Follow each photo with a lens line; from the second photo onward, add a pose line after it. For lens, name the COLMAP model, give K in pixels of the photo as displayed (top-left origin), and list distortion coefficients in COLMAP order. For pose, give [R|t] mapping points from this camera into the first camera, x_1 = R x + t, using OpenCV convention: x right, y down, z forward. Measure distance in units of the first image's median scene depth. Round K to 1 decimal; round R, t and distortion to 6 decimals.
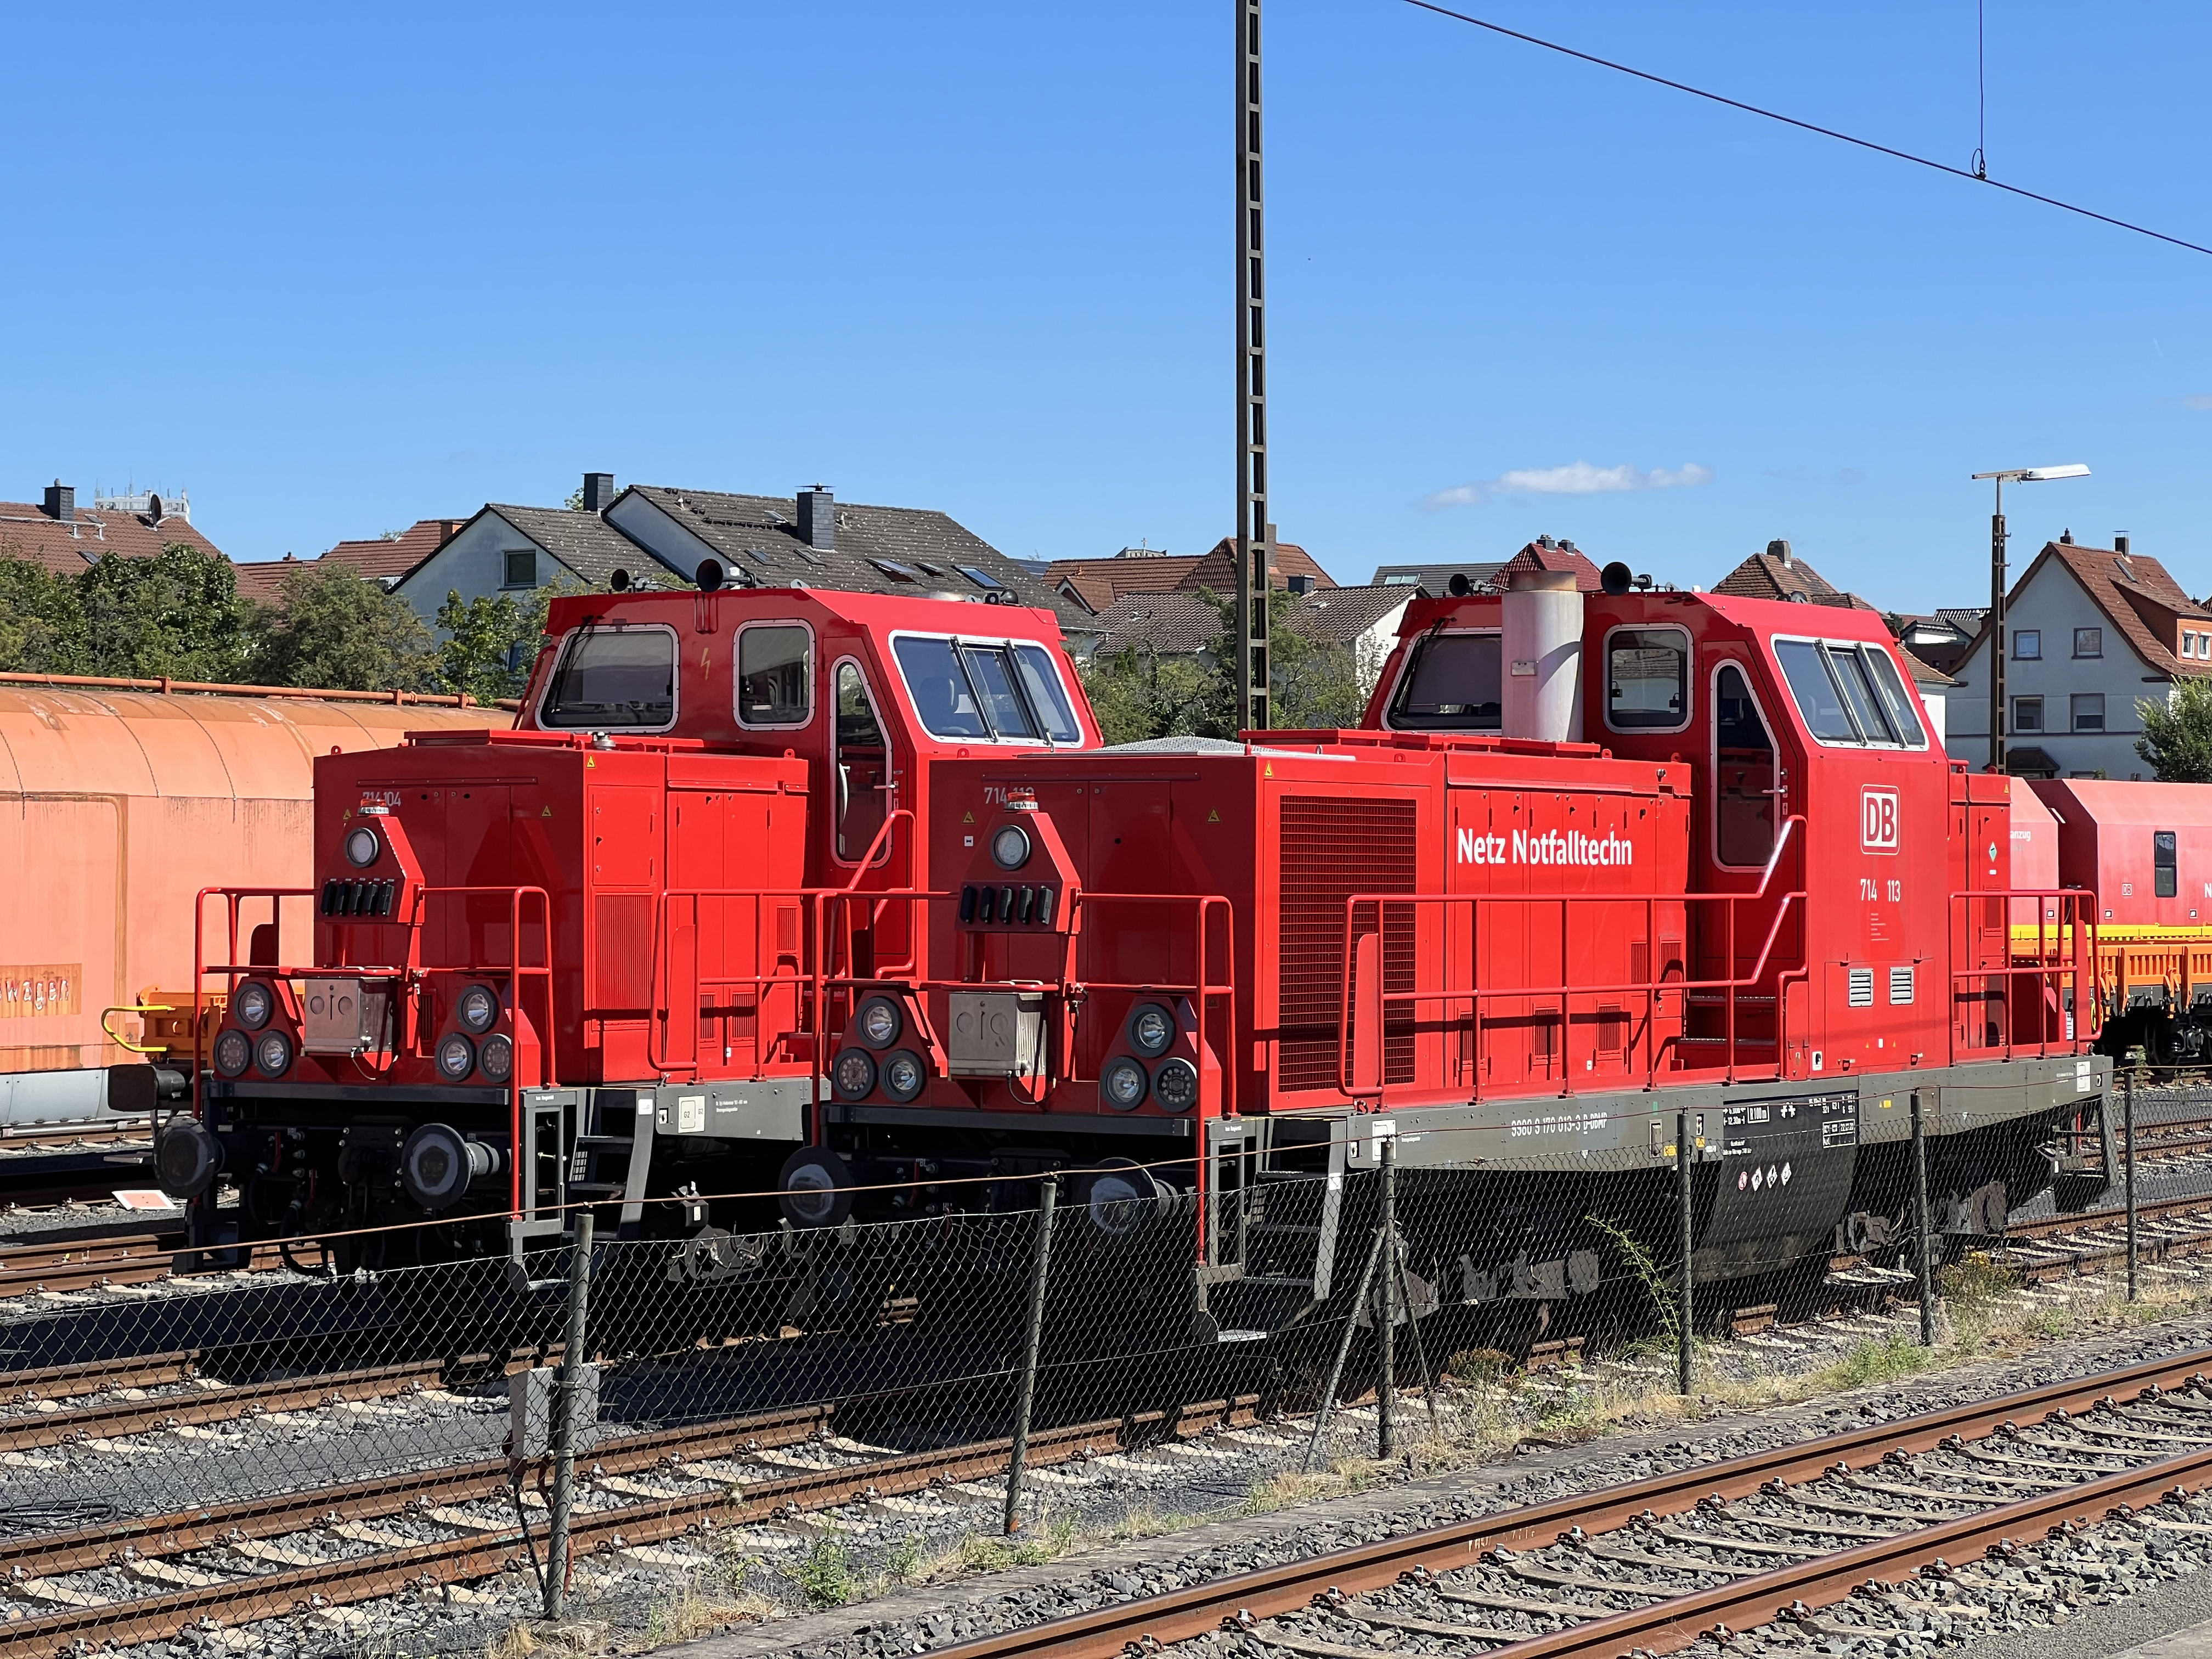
lens RADIAL K [[4958.6, 0, 1106.0], [0, 4958.6, 829.3], [0, 0, 1]] dist [-0.892986, 6.897728]
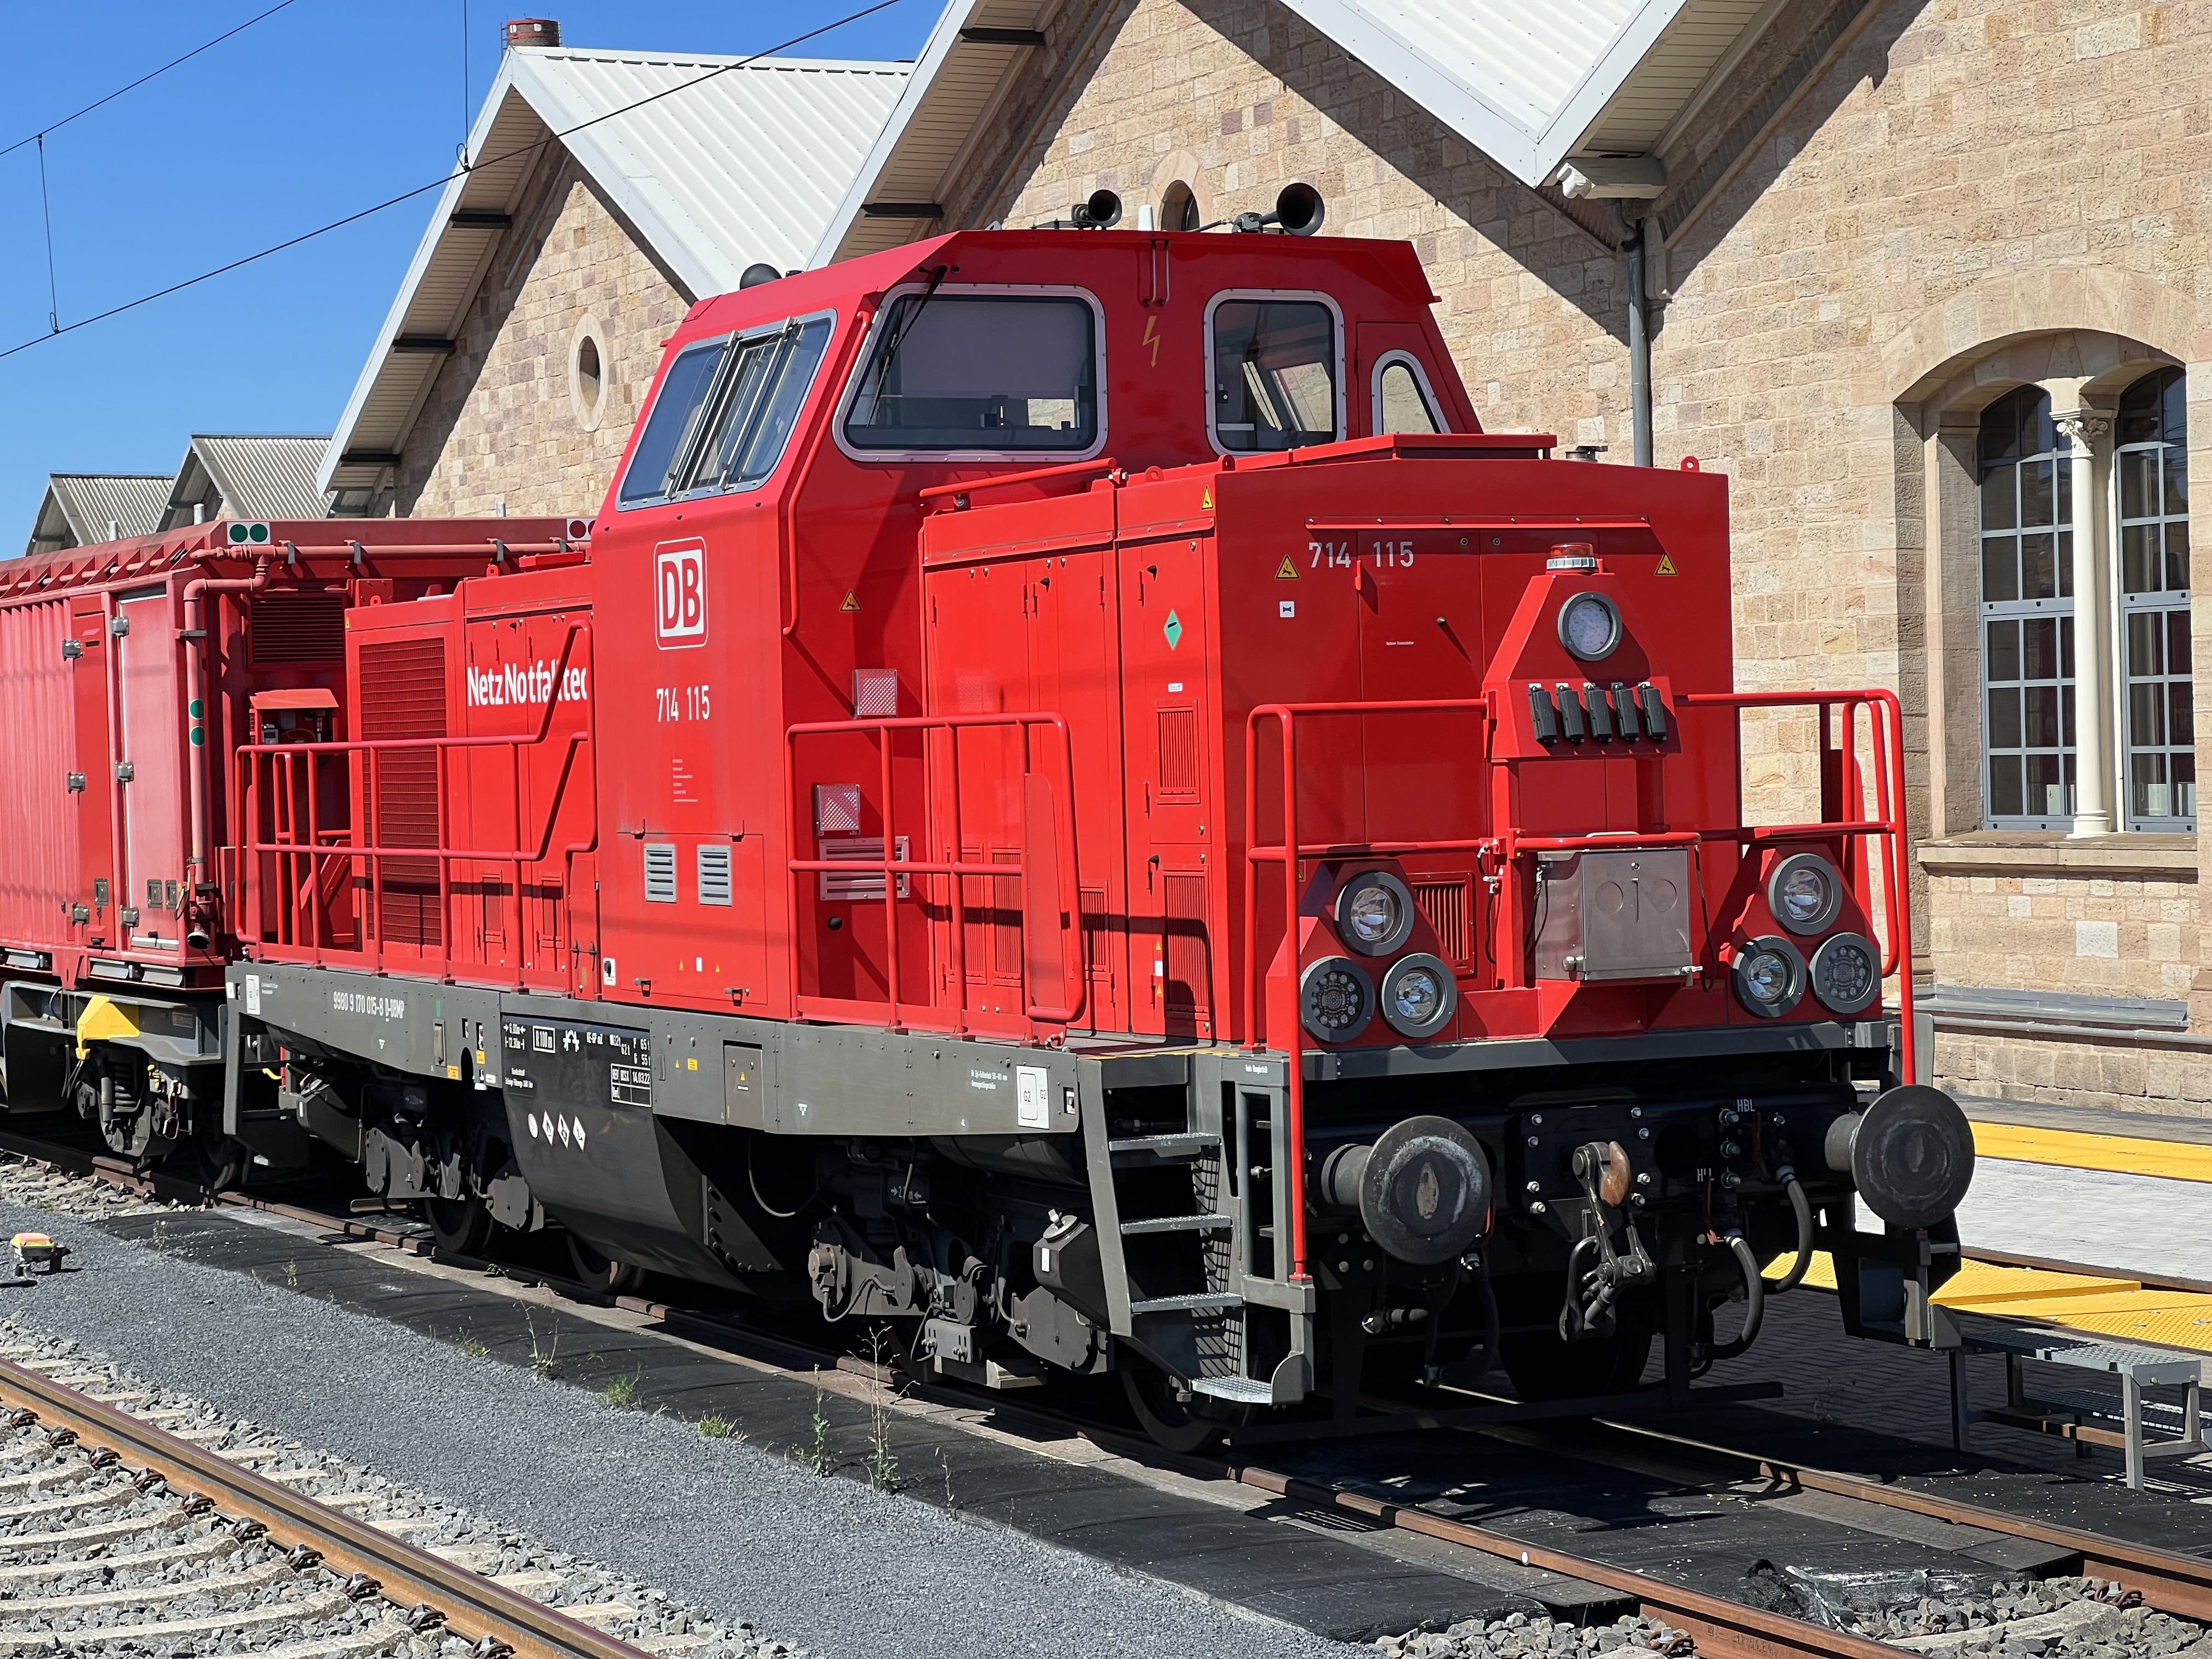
lens RADIAL K [[4998.1, 0, 1114.6], [0, 4998.1, 753.6], [0, 0, 1]] dist [-0.140809, 5.233375]
pose [[-0.553099, -0.011457, -0.833037, 0.733554], [0.007128, 0.999804, -0.018483, 0.031861], [0.833085, -0.016161, -0.552909, 1.542210]]
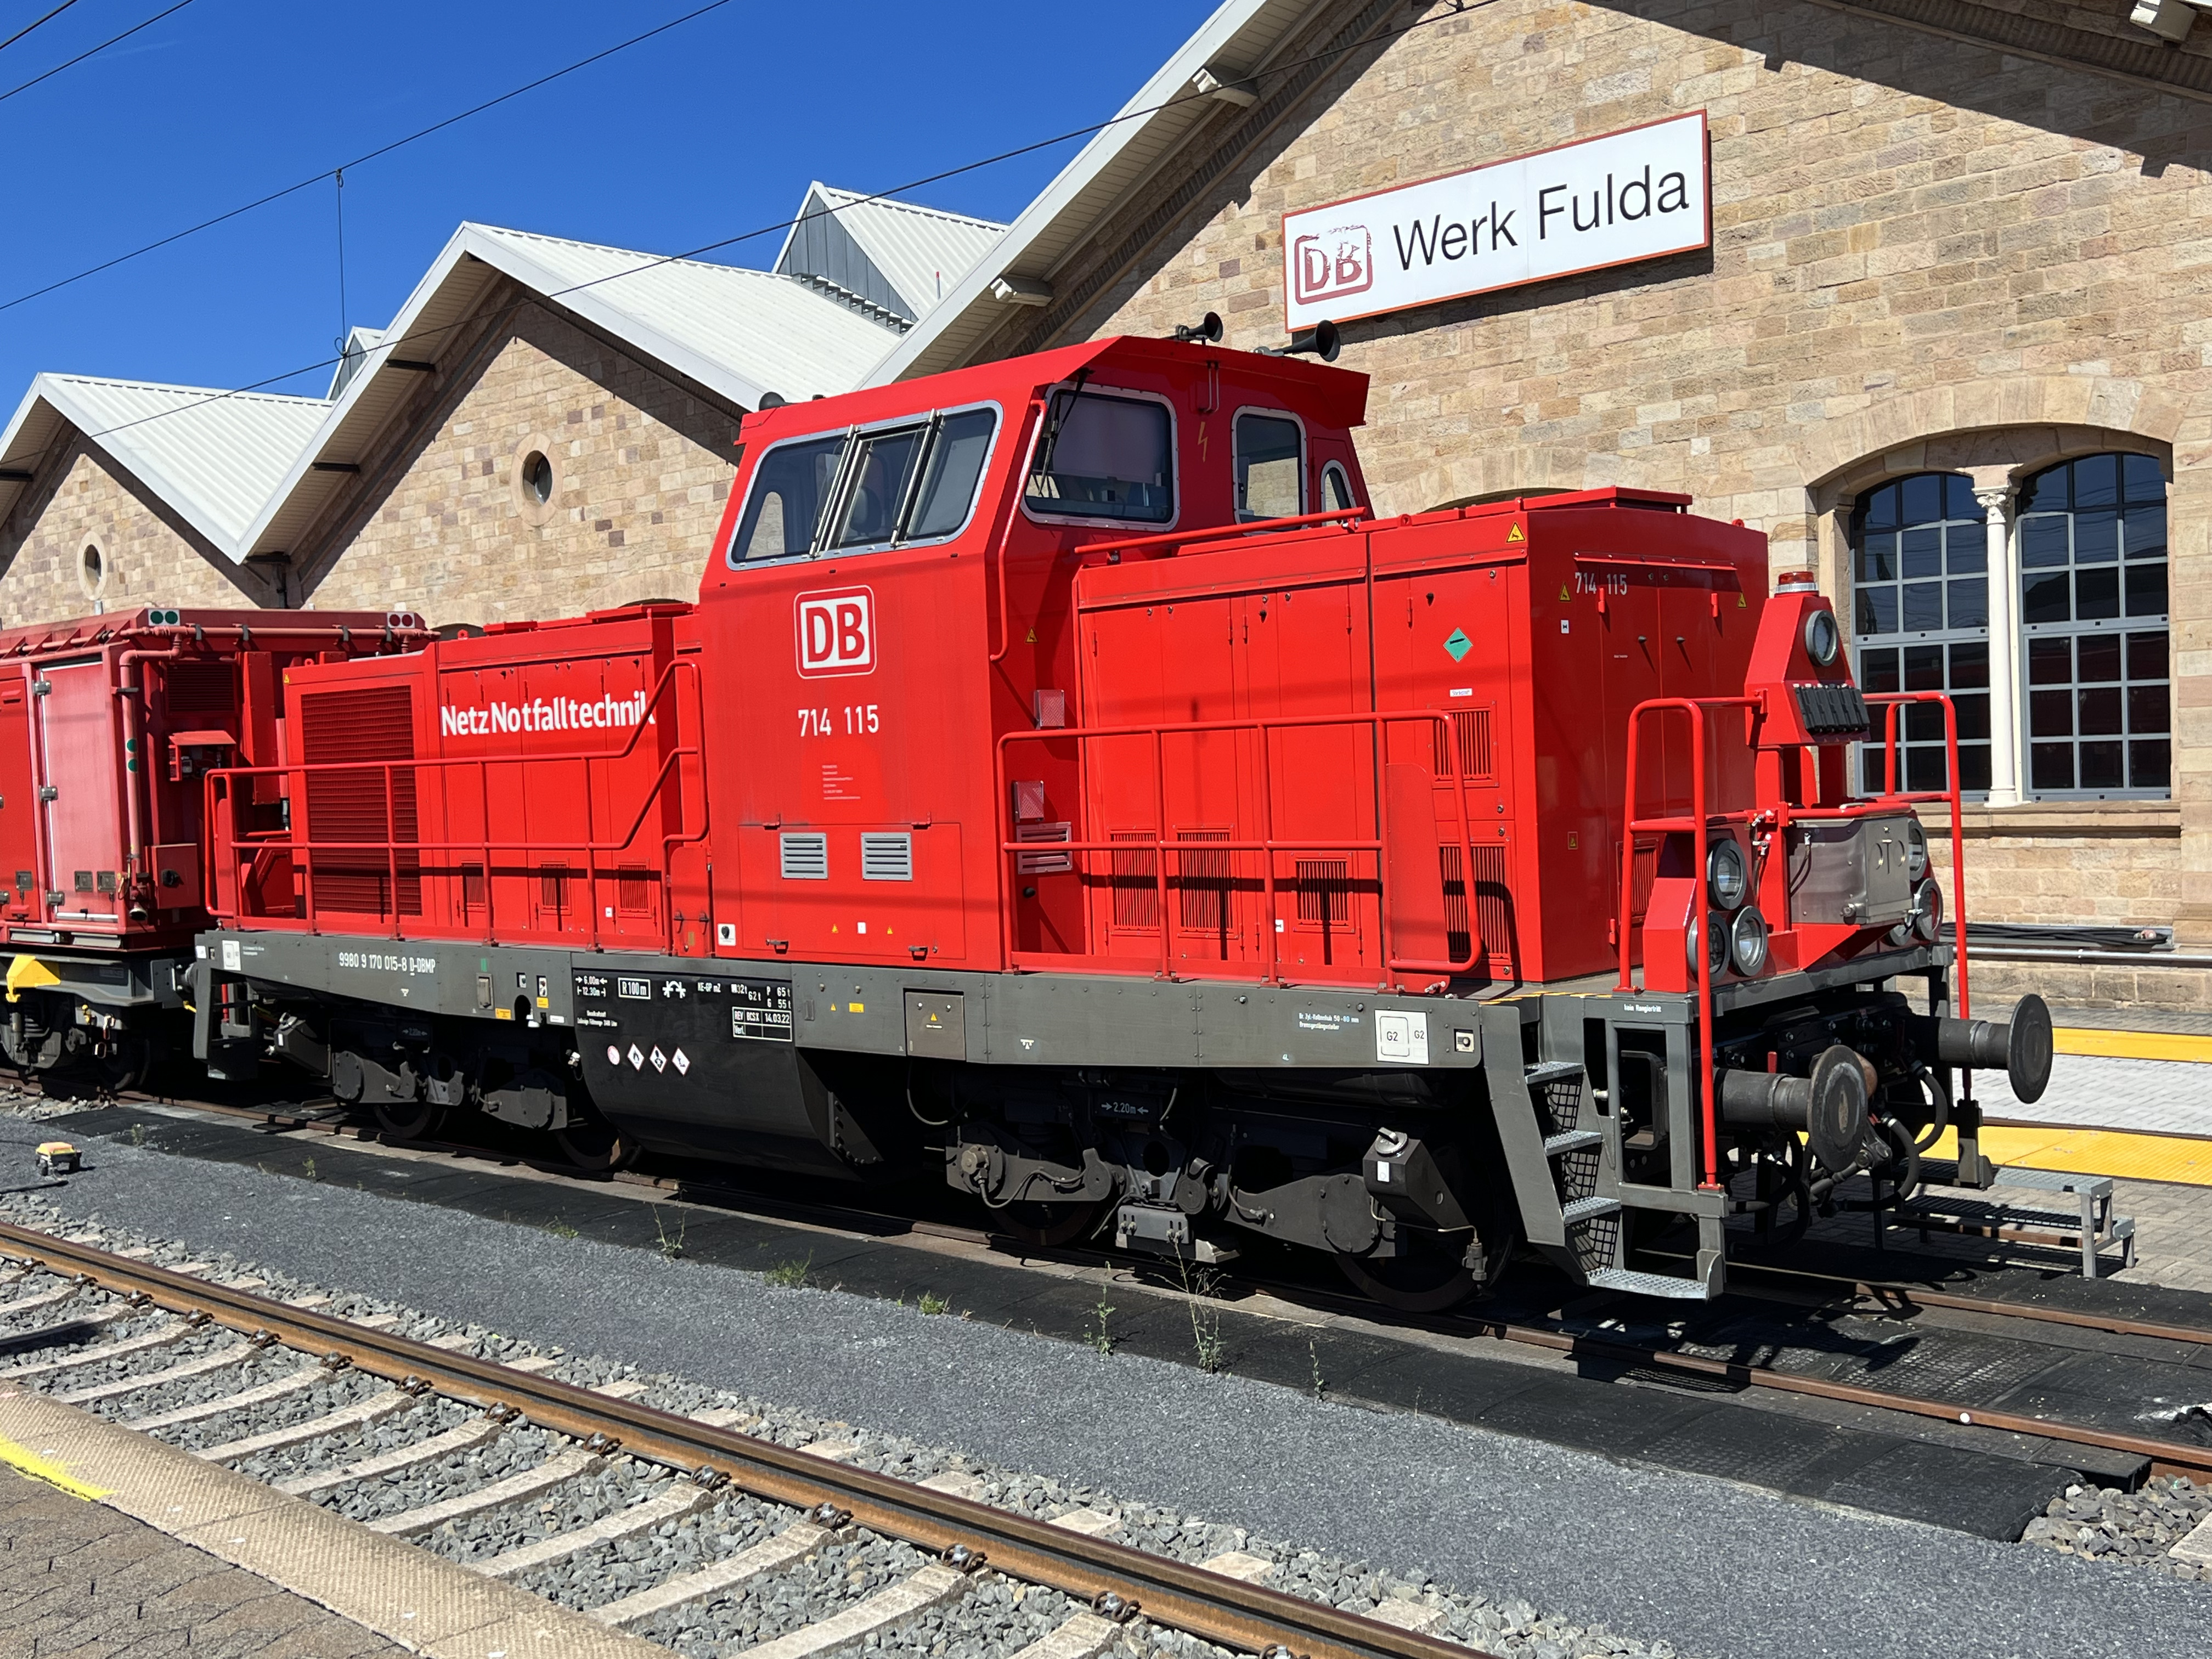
lens RADIAL K [[2252.3, 0, 1114.5], [0, 2252.3, 828.2], [0, 0, 1]] dist [0.148836, -0.370222]
pose [[-0.202236, 0.012139, -0.979262, 0.559700], [0.027835, 0.999590, 0.006642, 0.029080], [0.978941, -0.025915, -0.202491, 1.227369]]
